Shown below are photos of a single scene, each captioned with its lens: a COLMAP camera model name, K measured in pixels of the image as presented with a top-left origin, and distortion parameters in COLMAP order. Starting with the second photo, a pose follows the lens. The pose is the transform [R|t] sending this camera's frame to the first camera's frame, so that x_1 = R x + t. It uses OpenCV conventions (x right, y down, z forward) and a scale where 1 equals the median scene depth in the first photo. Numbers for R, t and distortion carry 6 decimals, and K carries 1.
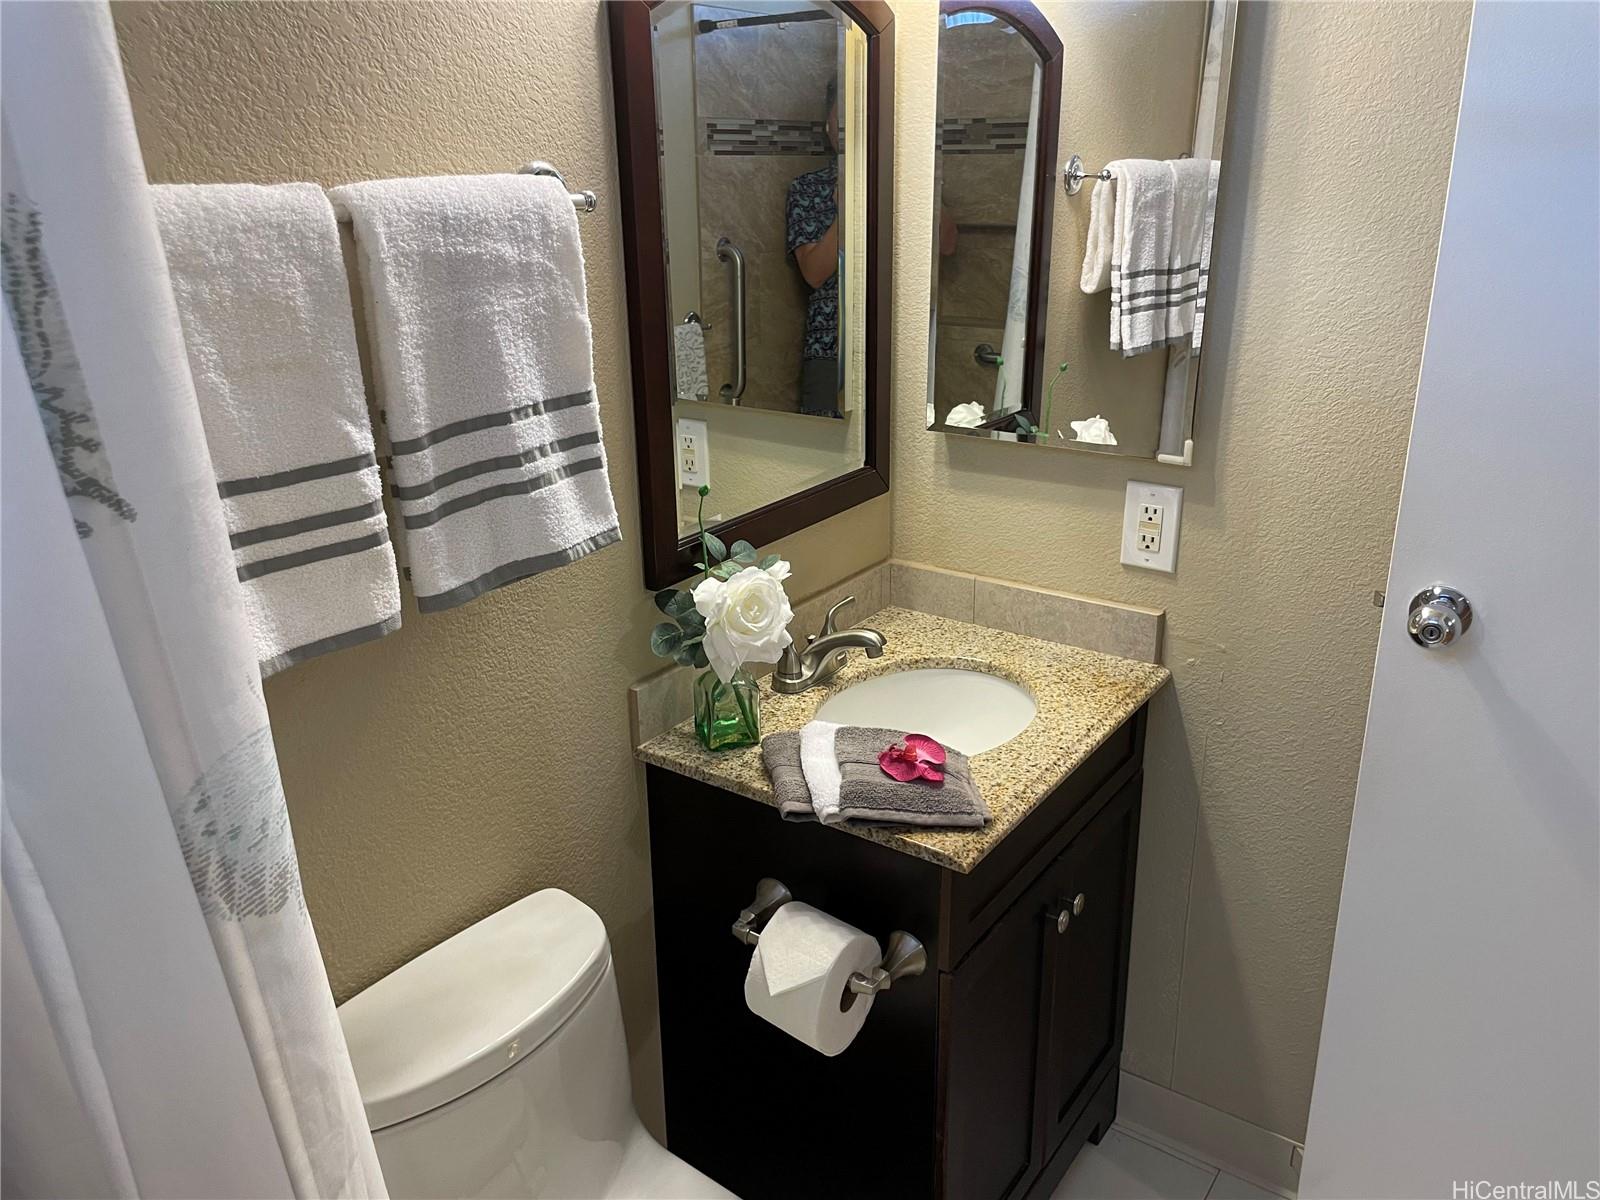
lens RADIAL K [[1224.1, 0, 800.0], [0, 1224.1, 600.0], [0, 0, 1]] dist [0.065614, -0.099603]
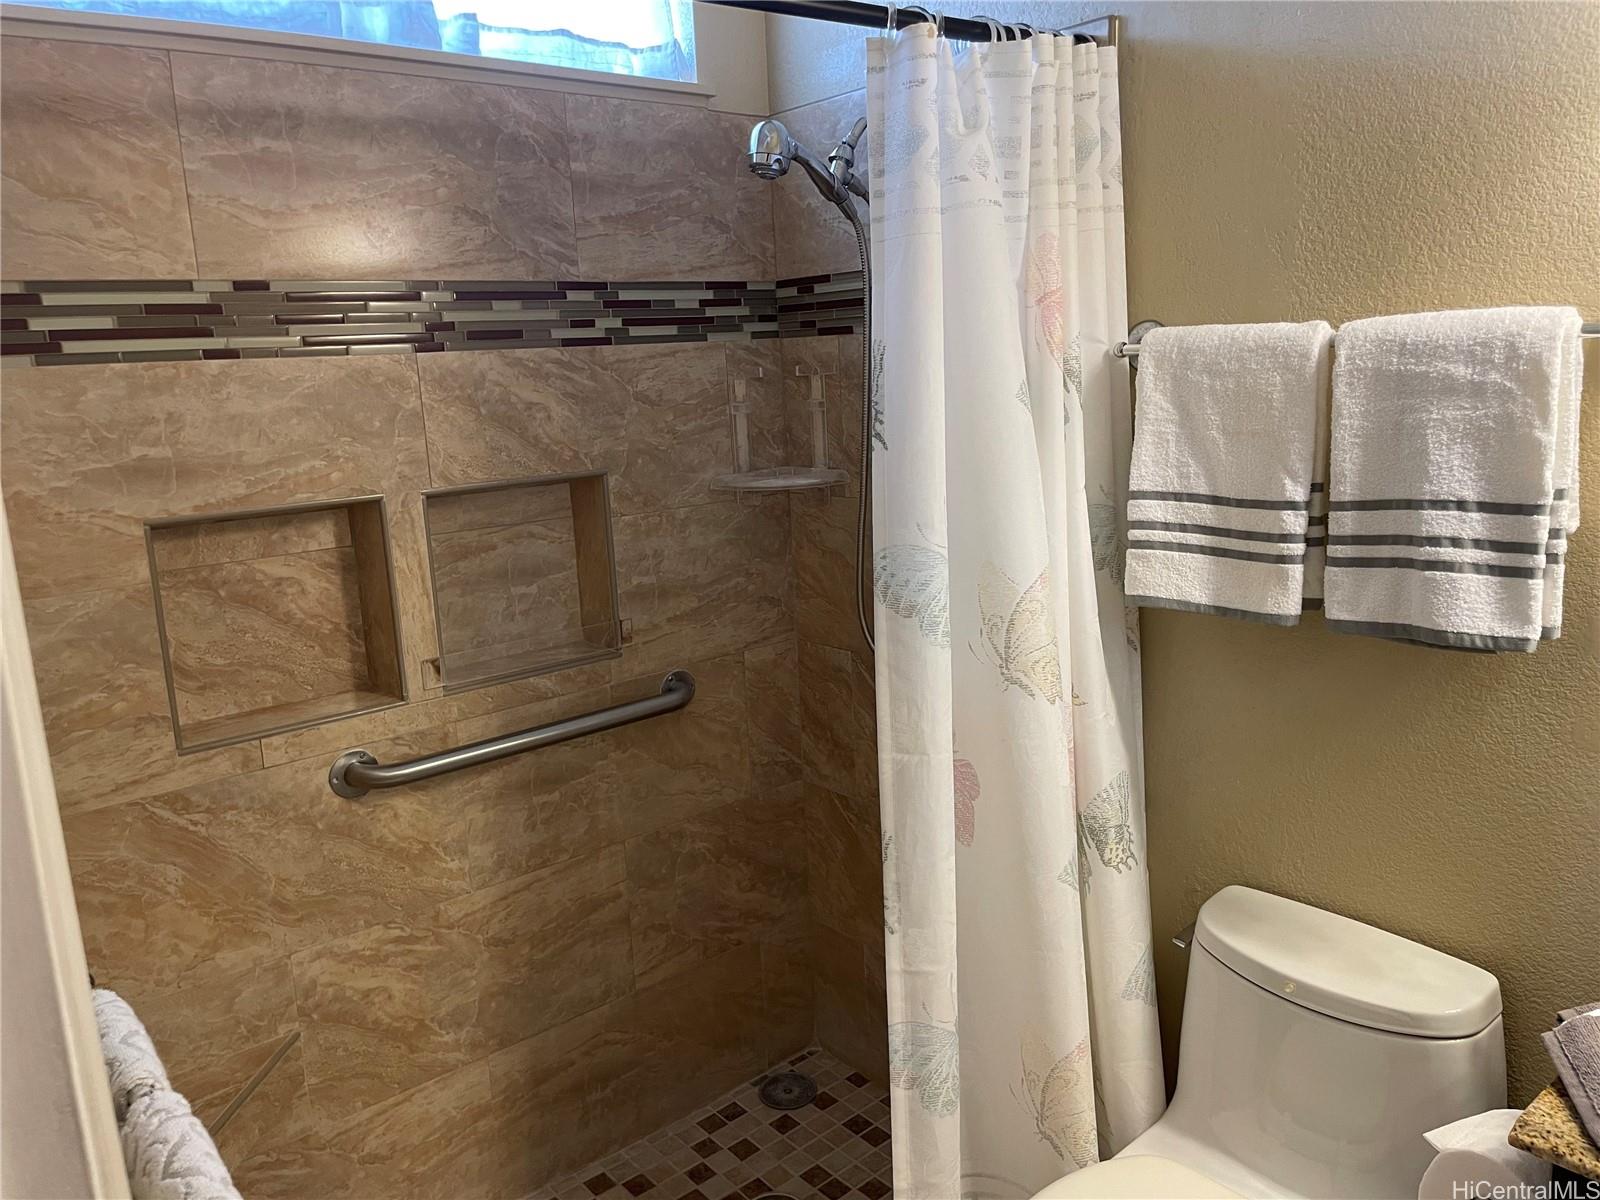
lens RADIAL K [[1224.1, 0, 800.0], [0, 1224.1, 600.0], [0, 0, 1]] dist [0.065614, -0.099603]
pose [[-0.265358, 0.214916, -0.939892, 1.128108], [-0.276615, 0.916887, 0.287752, -0.253198], [0.923617, 0.336346, -0.183854, 0.720278]]
